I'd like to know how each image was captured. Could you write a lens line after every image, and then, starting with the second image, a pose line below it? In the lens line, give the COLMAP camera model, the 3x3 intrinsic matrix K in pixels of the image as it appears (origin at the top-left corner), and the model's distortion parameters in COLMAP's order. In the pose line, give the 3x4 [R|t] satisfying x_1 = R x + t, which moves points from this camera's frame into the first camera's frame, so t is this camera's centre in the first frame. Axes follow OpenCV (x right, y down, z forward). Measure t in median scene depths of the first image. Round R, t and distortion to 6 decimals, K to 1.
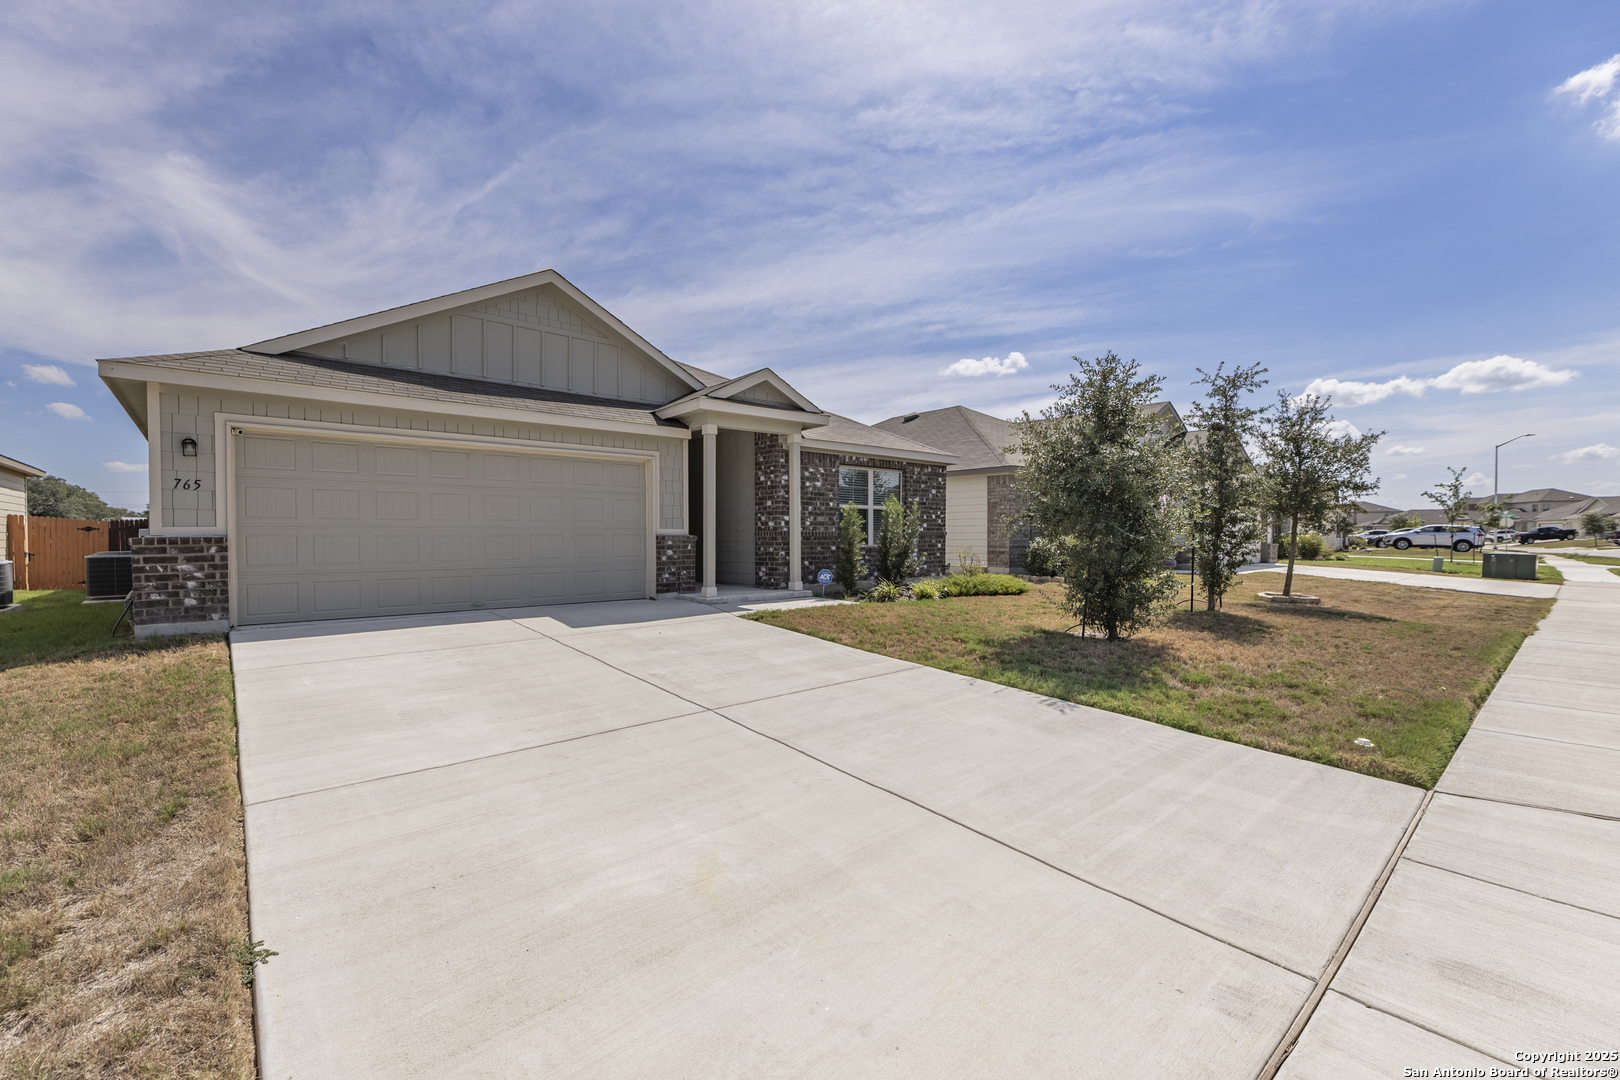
lens RADIAL K [[678.6, 0, 810.0], [0, 678.6, 540.0], [0, 0, 1]] dist [-0.000033, -0.000205]
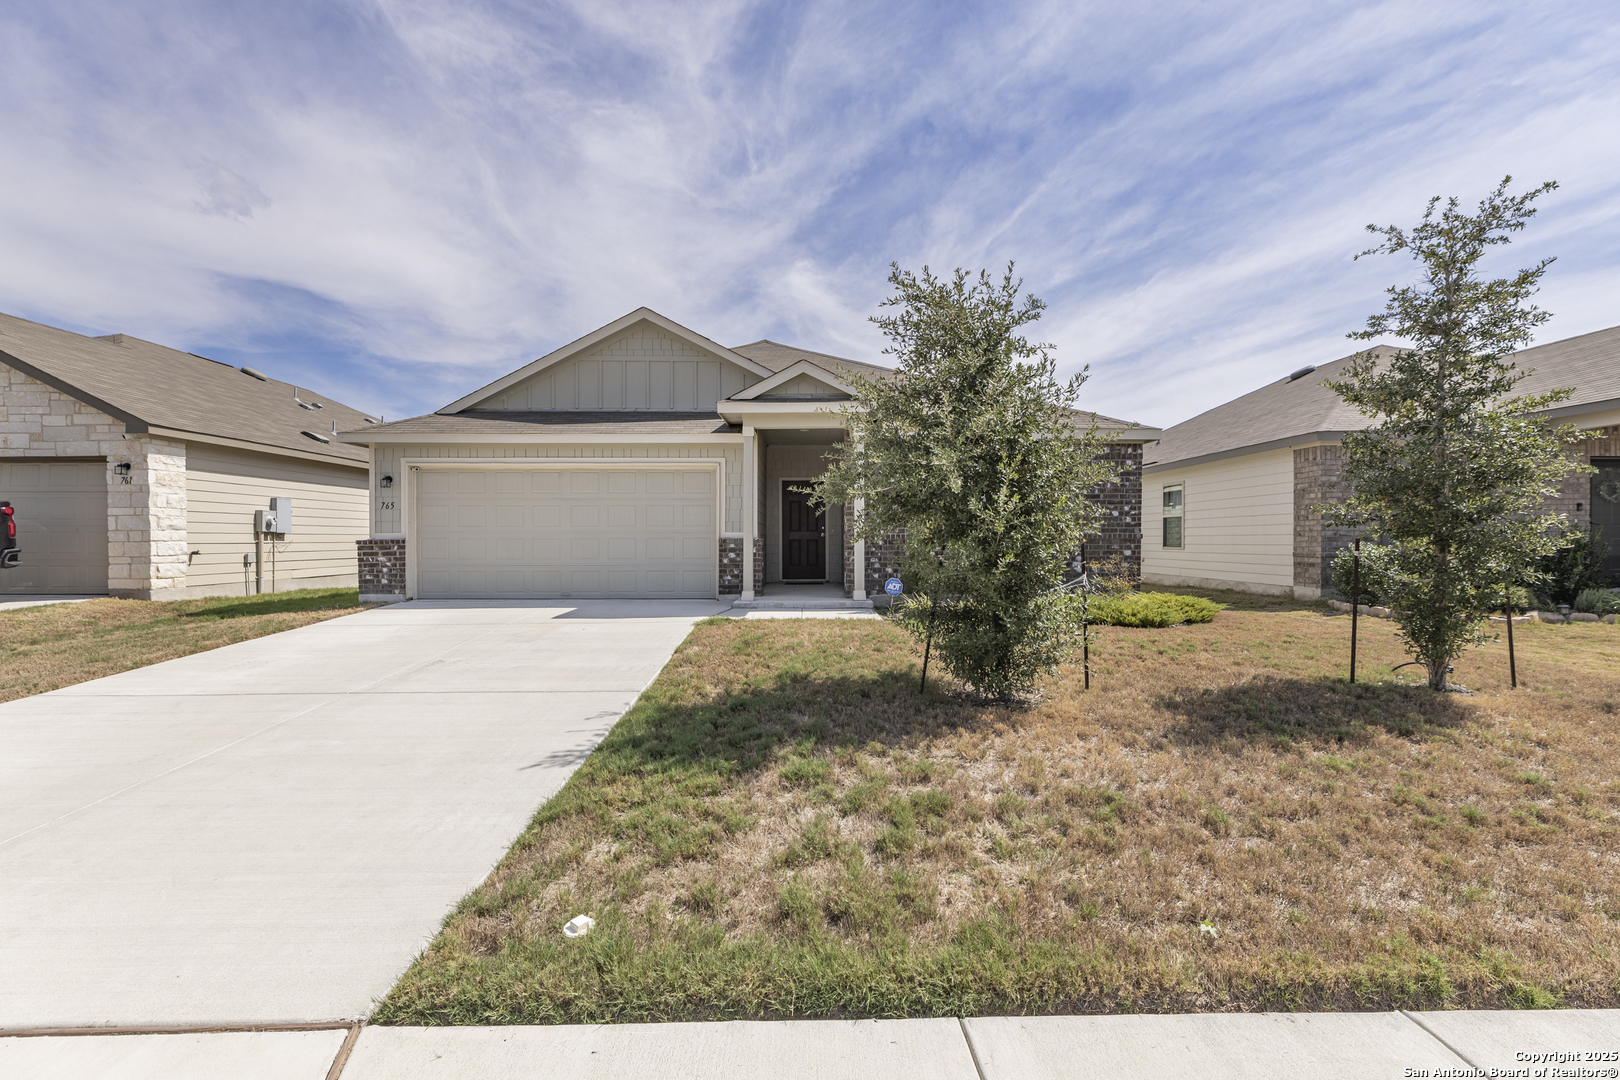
lens RADIAL K [[678.6, 0, 810.0], [0, 678.6, 540.0], [0, 0, 1]] dist [-0.000033, -0.000205]
pose [[0.760847, 0.003121, -0.648924, 0.802413], [-0.004852, 0.999988, -0.000879, -0.006365], [0.648914, 0.003817, 0.760853, 0.431844]]
